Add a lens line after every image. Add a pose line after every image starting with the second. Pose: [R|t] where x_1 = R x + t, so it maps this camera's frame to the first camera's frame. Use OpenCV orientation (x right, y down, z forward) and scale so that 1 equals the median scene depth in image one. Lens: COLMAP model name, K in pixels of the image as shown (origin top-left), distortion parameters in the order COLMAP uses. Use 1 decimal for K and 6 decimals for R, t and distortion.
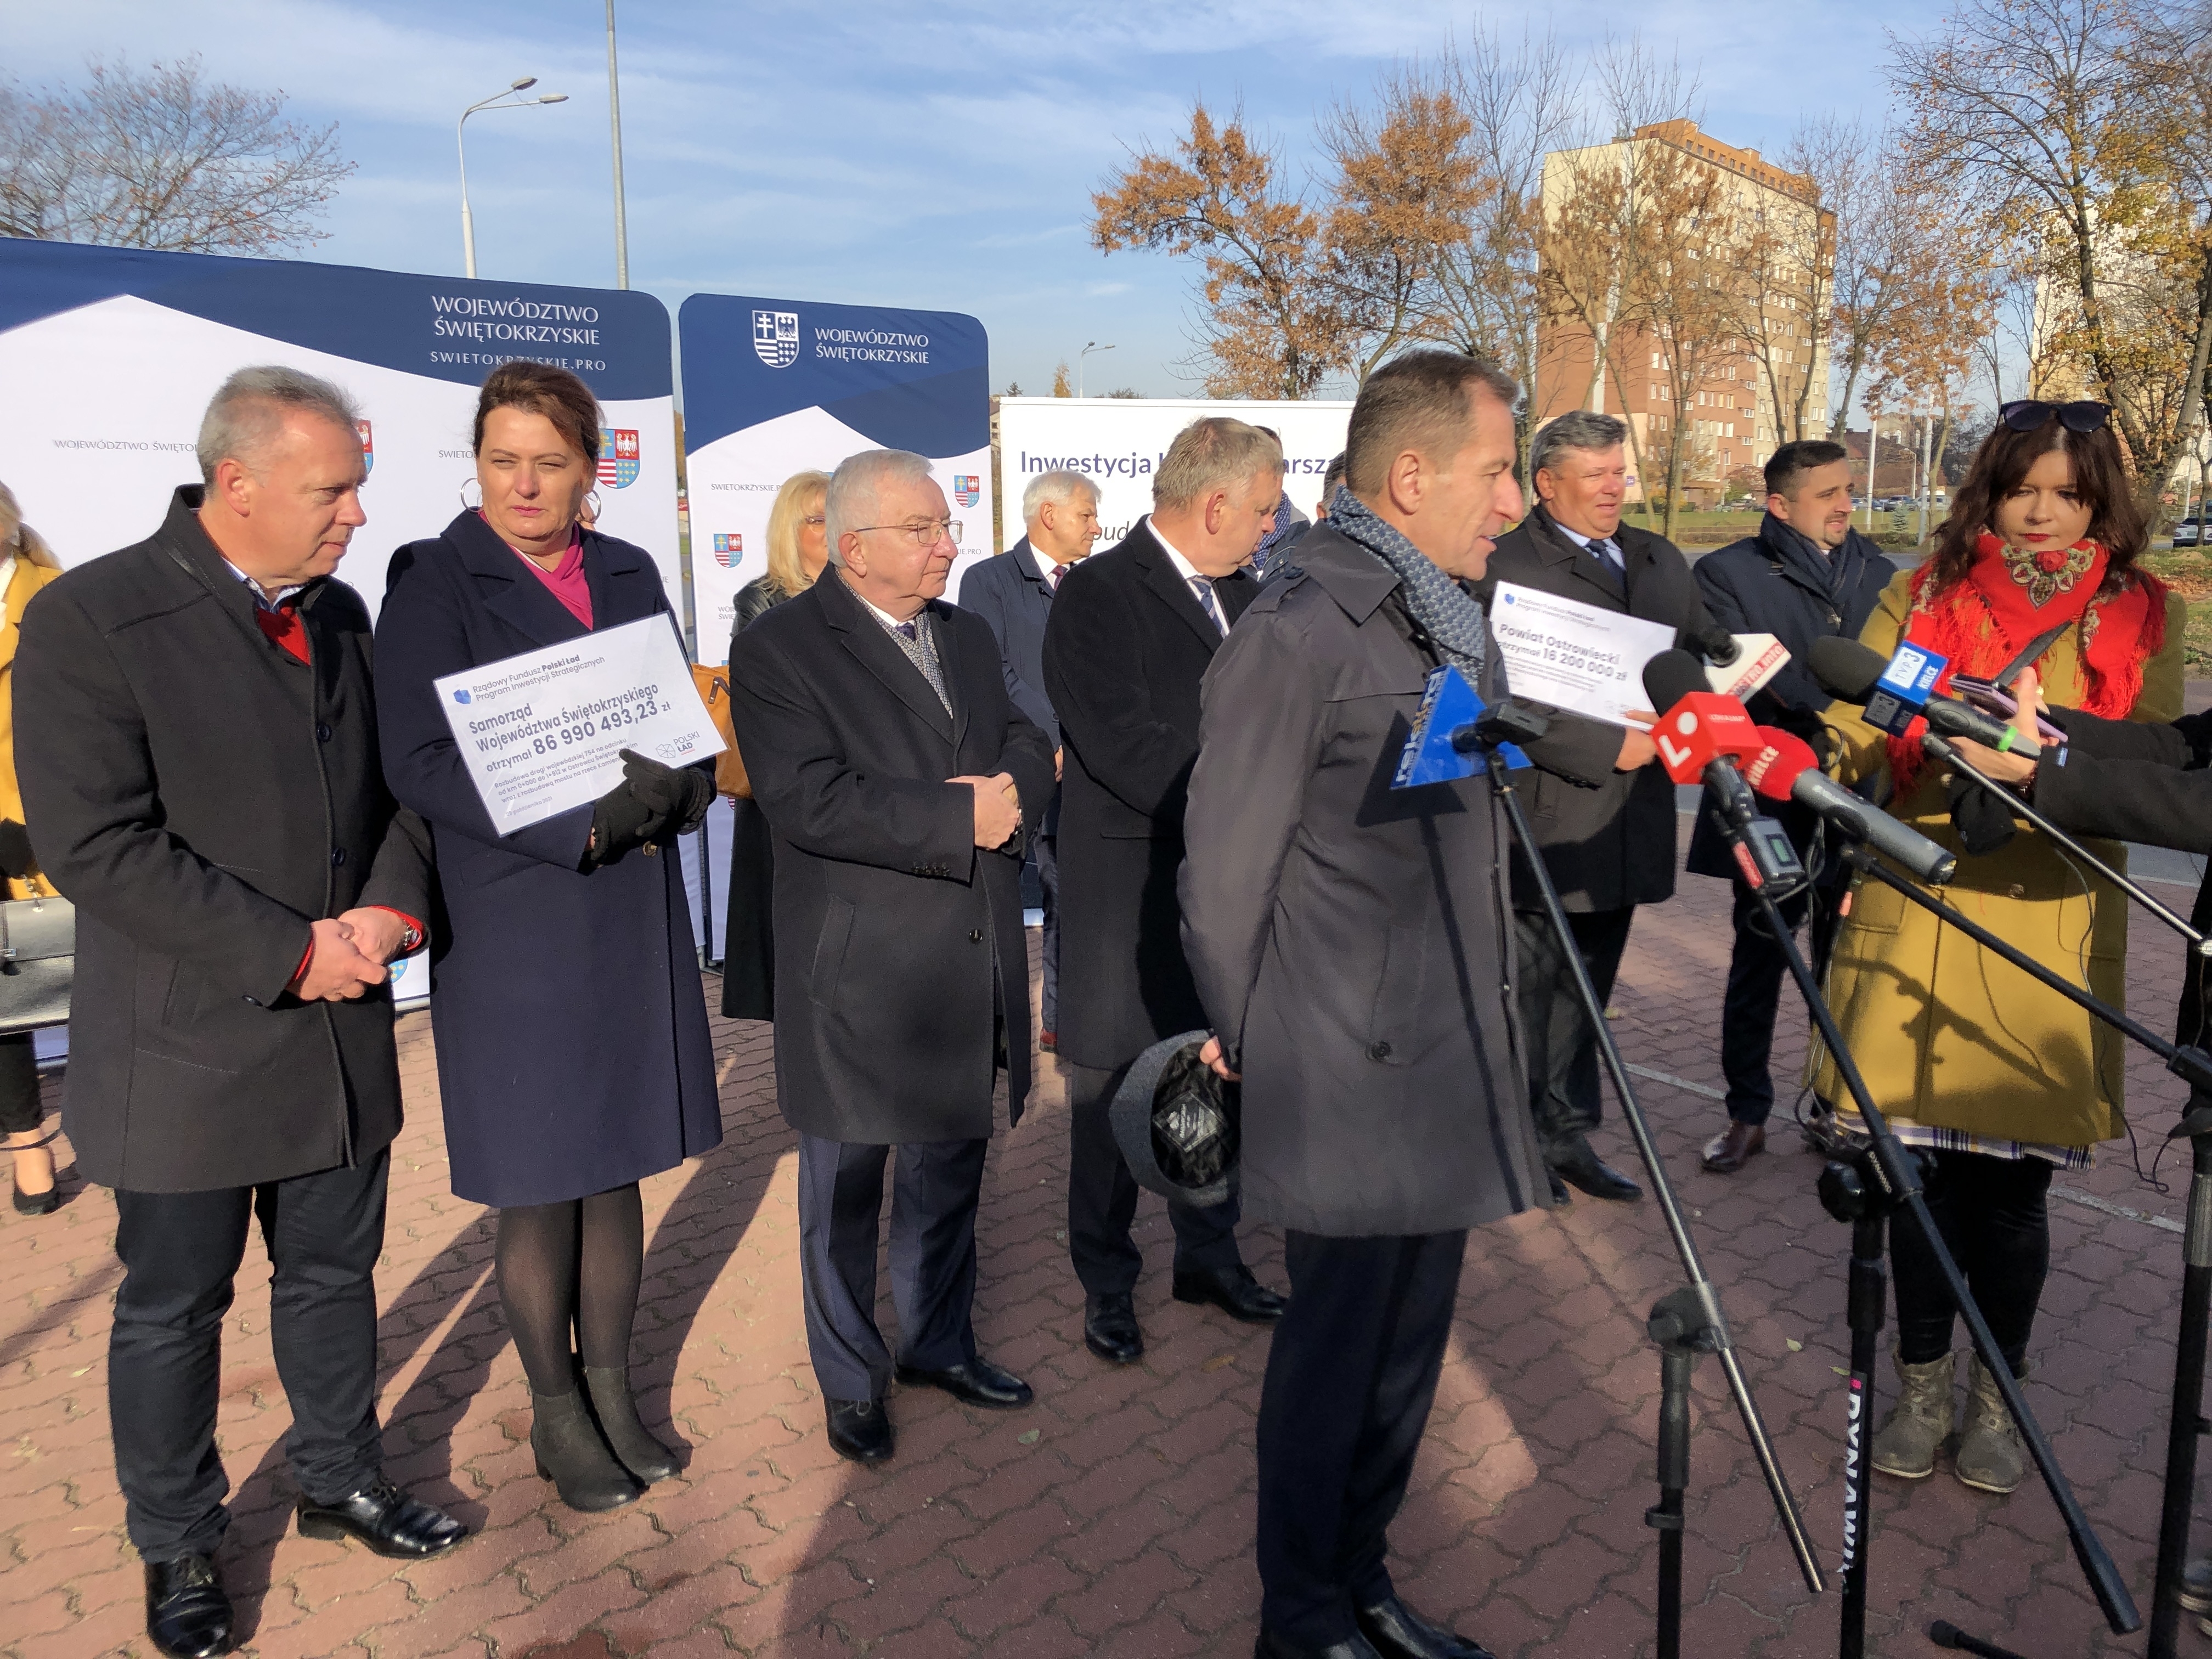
lens RADIAL K [[1794.3, 0, 1104.9], [0, 1794.3, 822.9], [0, 0, 1]] dist [0.024097, -0.015005]
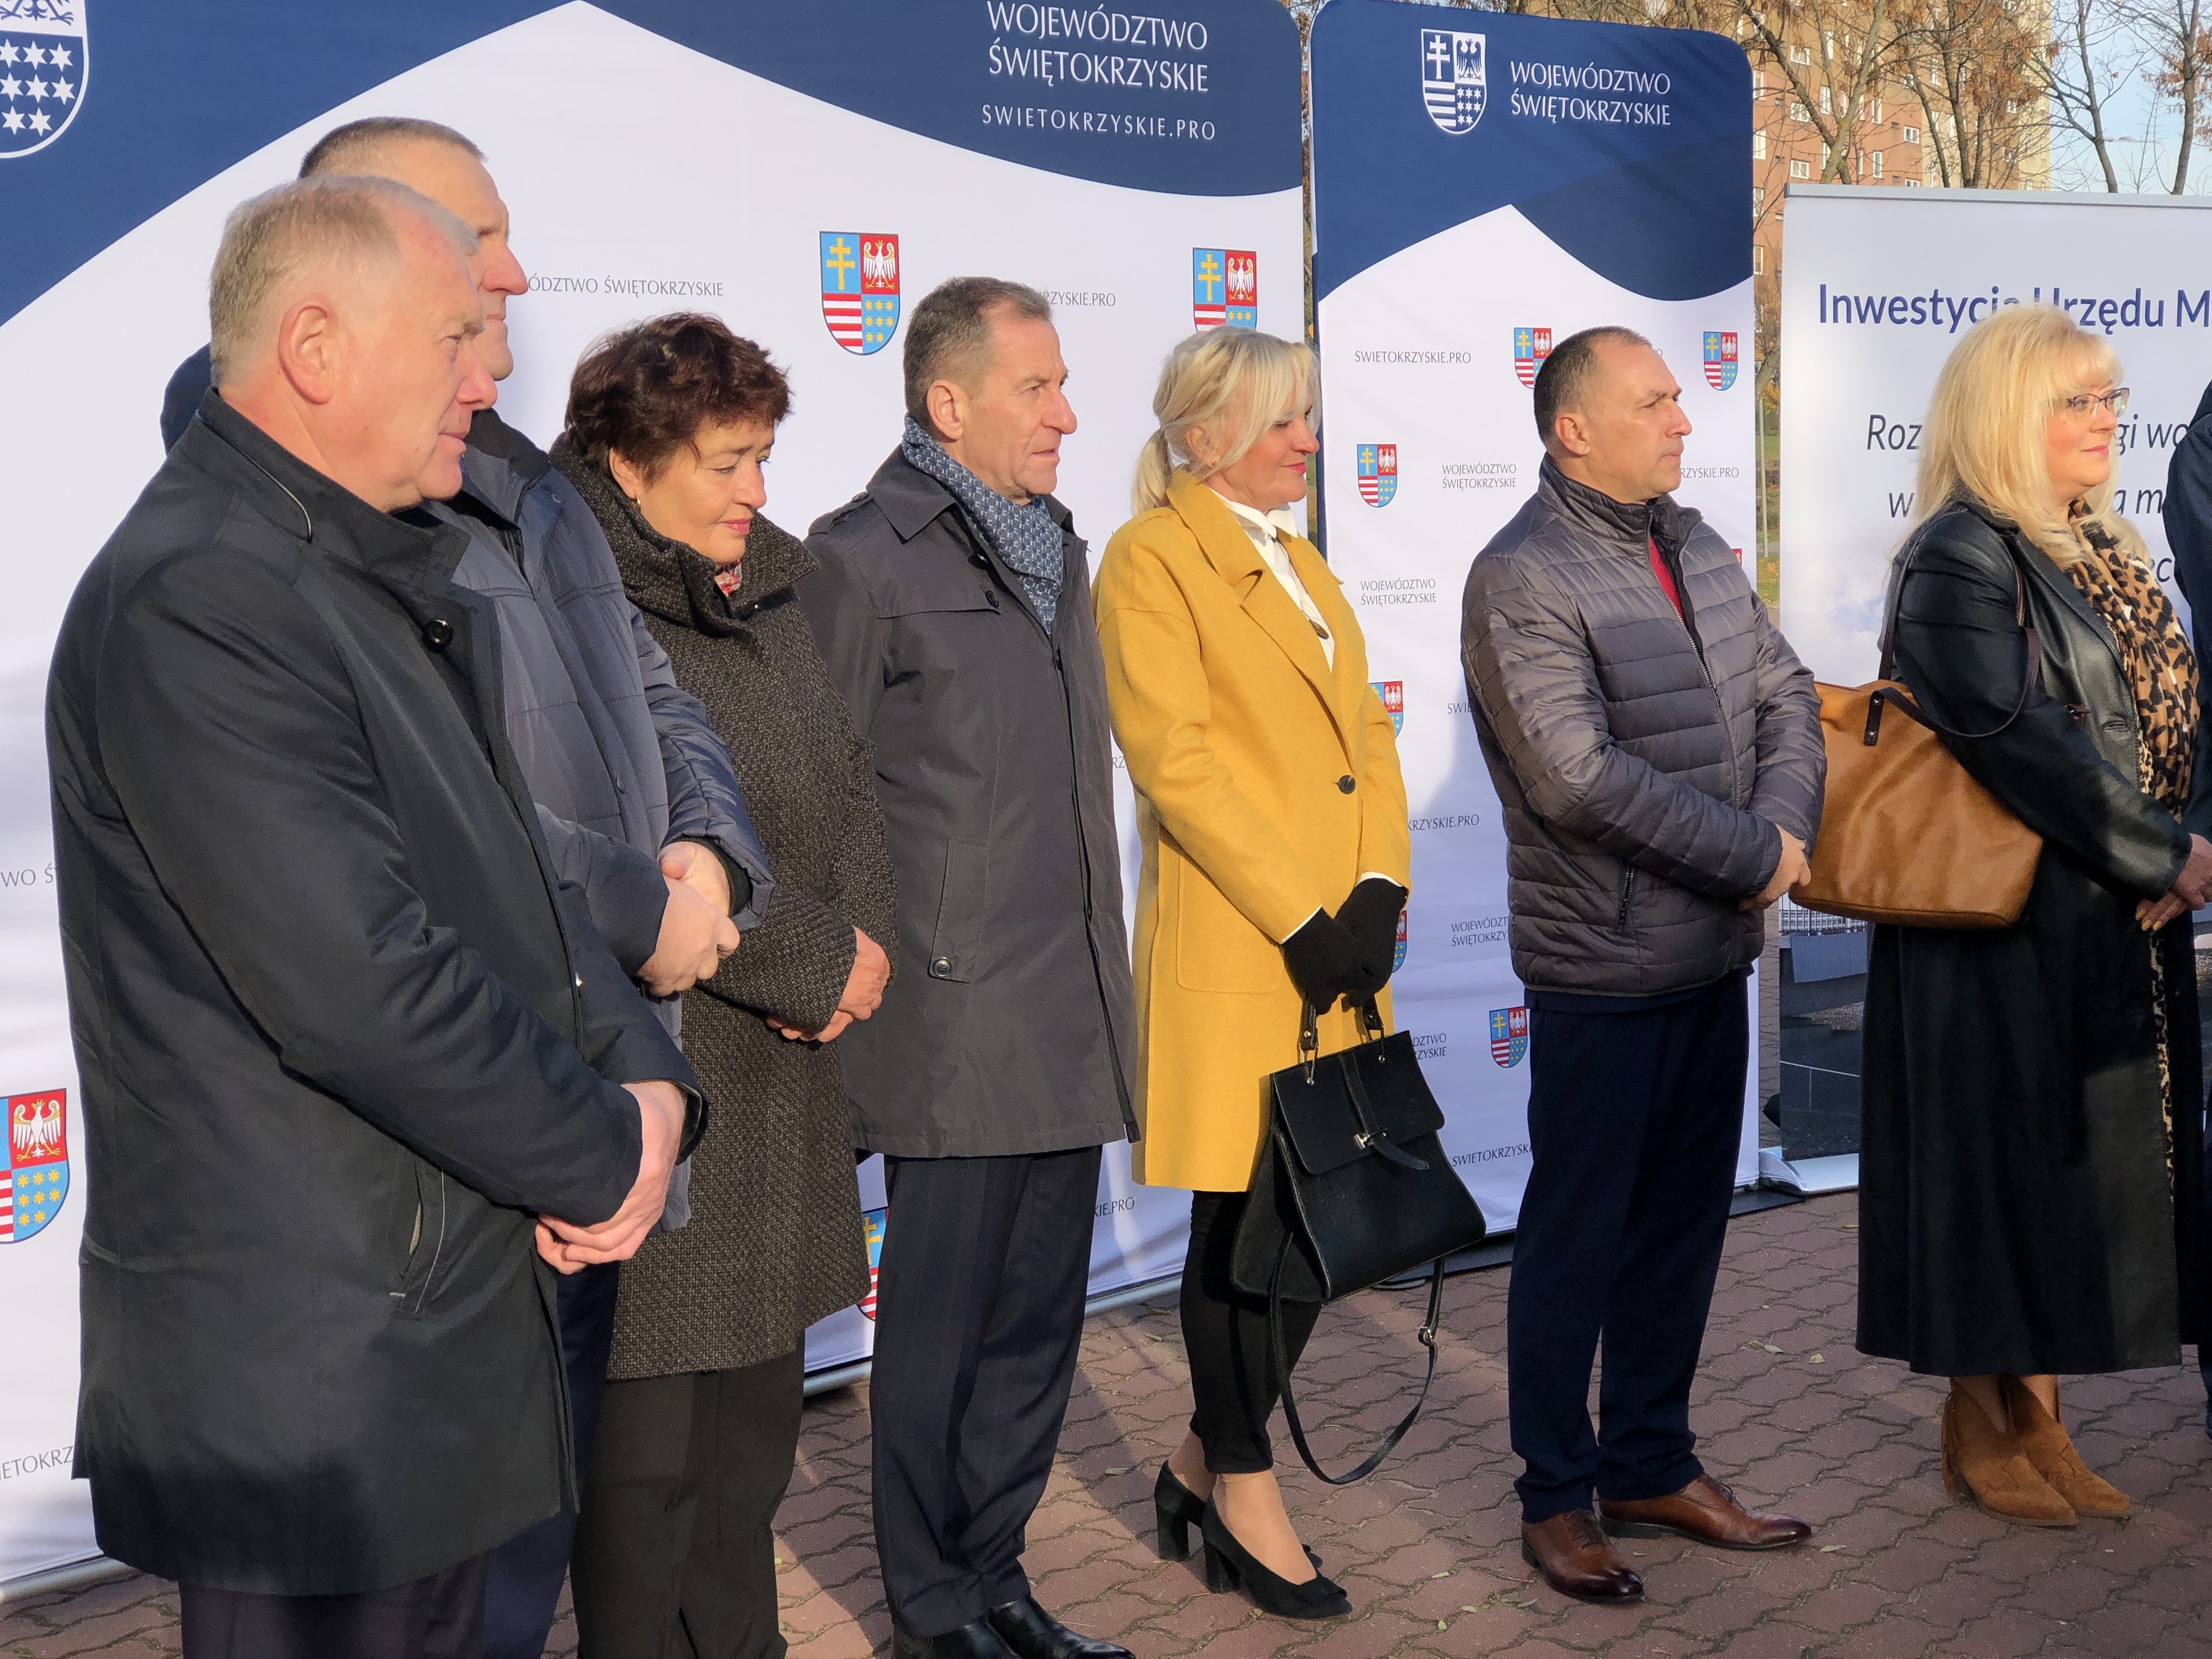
lens RADIAL K [[3610.5, 0, 1073.9], [0, 3610.5, 840.9], [0, 0, 1]] dist [0.053756, 0.000000]
pose [[0.992251, -0.022441, 0.122205, -0.403331], [0.029293, 0.998080, -0.054567, 0.011247], [-0.120746, 0.057724, 0.991004, -0.038416]]
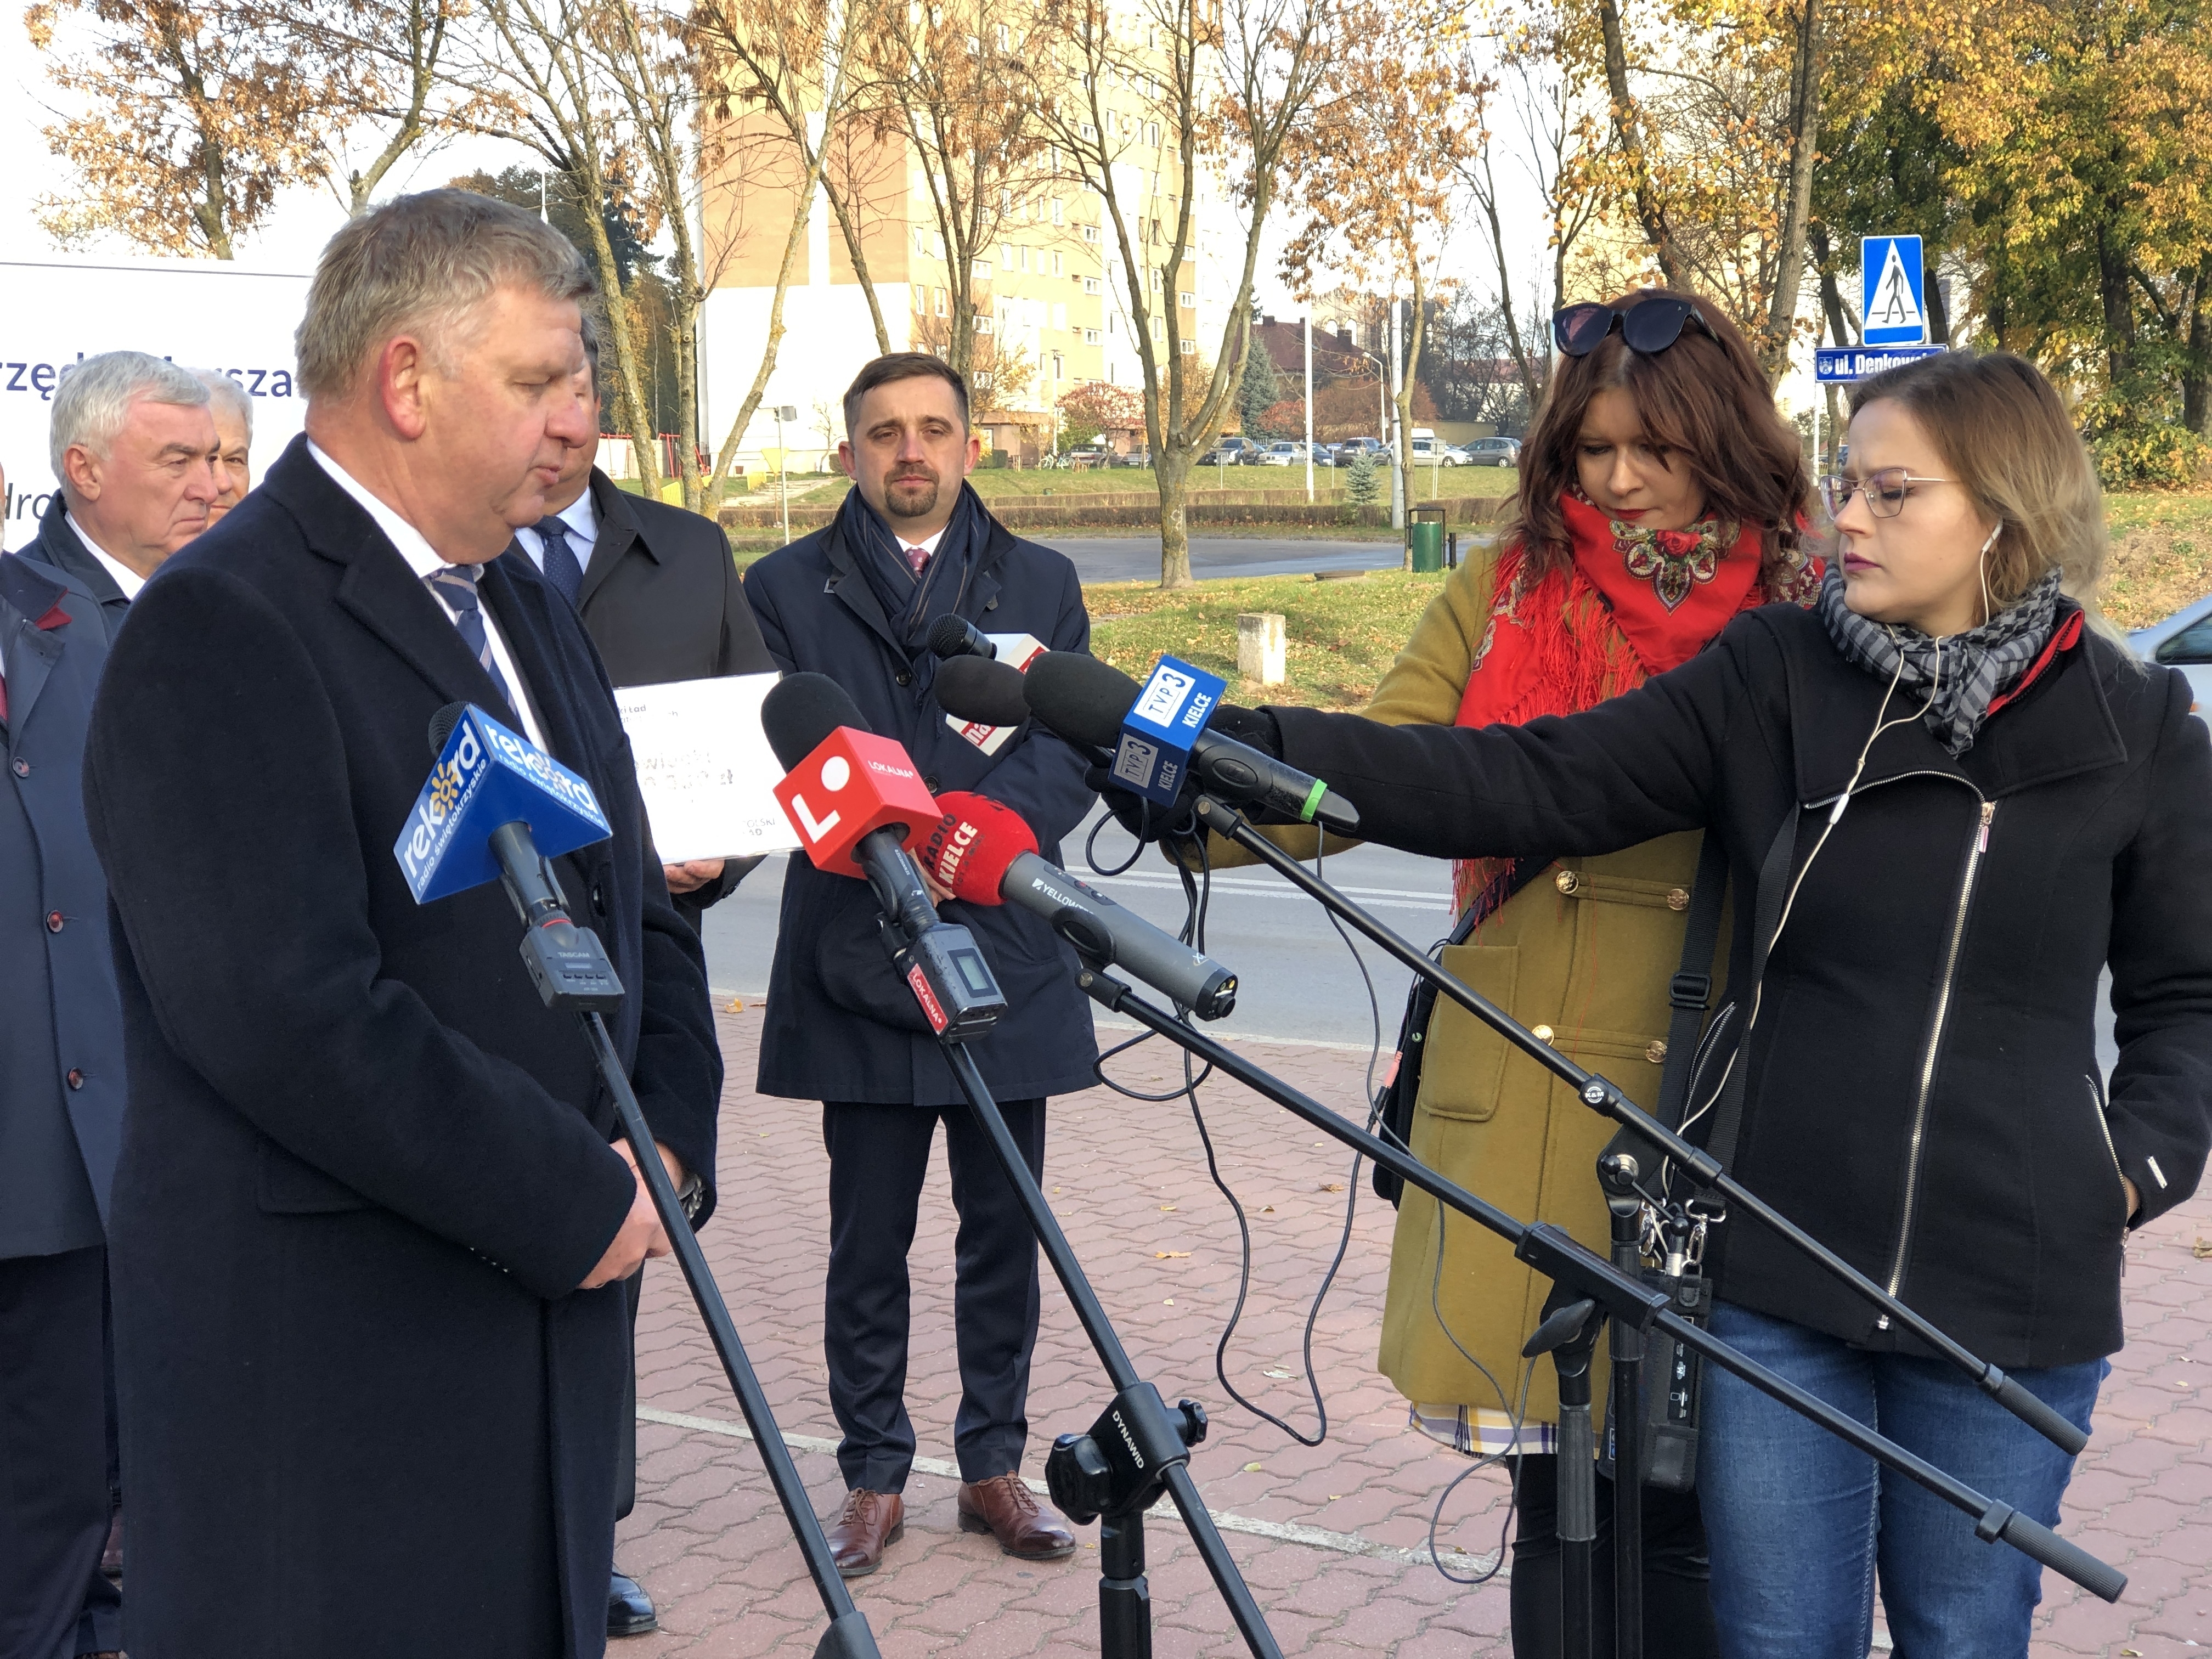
lens RADIAL K [[3610.5, 0, 1101.7], [0, 3610.5, 827.5], [0, 0, 1]] dist [0.053756, 0.000000]
pose [[0.943574, -0.036845, 0.329105, -0.002197], [0.060665, 0.996206, -0.062403, 0.012104], [-0.325557, 0.078847, 0.942229, -0.063280]]
